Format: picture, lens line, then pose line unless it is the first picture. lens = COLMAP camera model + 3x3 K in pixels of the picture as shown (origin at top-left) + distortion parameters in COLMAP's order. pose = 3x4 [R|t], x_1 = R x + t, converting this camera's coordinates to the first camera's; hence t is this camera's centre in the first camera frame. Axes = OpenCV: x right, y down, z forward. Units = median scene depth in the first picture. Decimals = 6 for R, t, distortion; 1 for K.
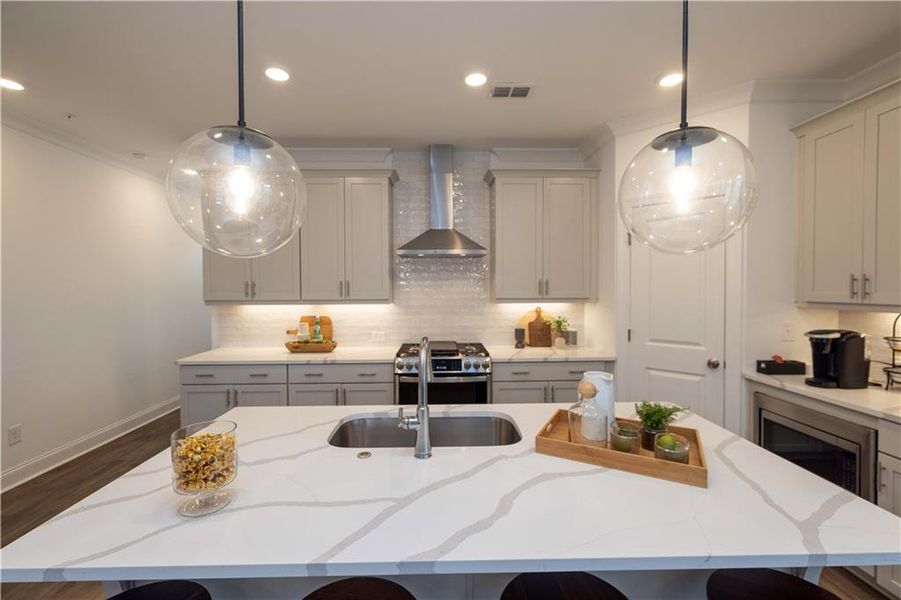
lens RADIAL K [[378.5, 0, 450.5], [0, 378.5, 300.0], [0, 0, 1]] dist [-0.000709, -0.000063]
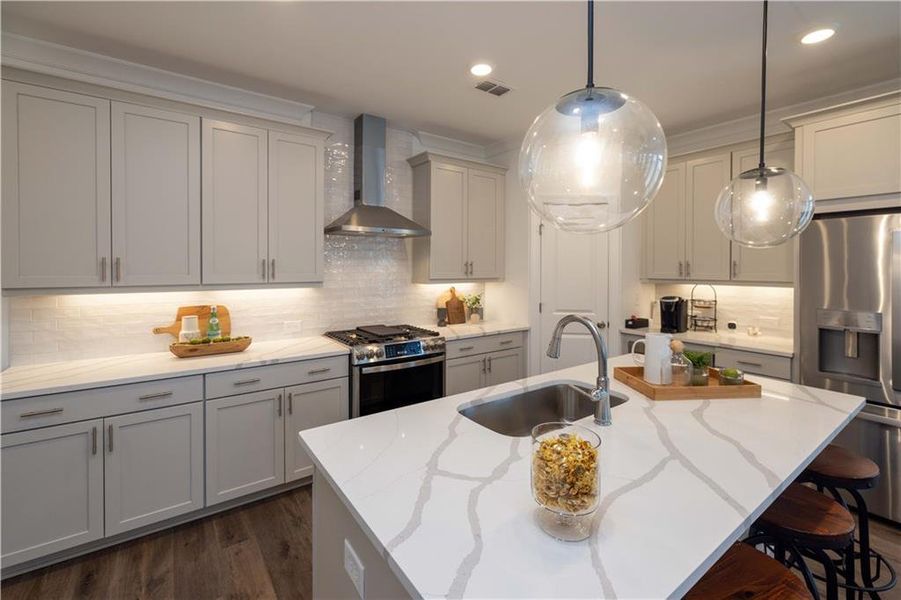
lens RADIAL K [[382.7, 0, 451.5], [0, 382.7, 275.5], [0, 0, 1]] dist [0.002940, -0.000041]
pose [[0.827421, -0.005420, 0.561556, -0.406387], [0.013440, 0.999858, -0.010153, -0.002441], [-0.561421, 0.015948, 0.827377, 0.117774]]
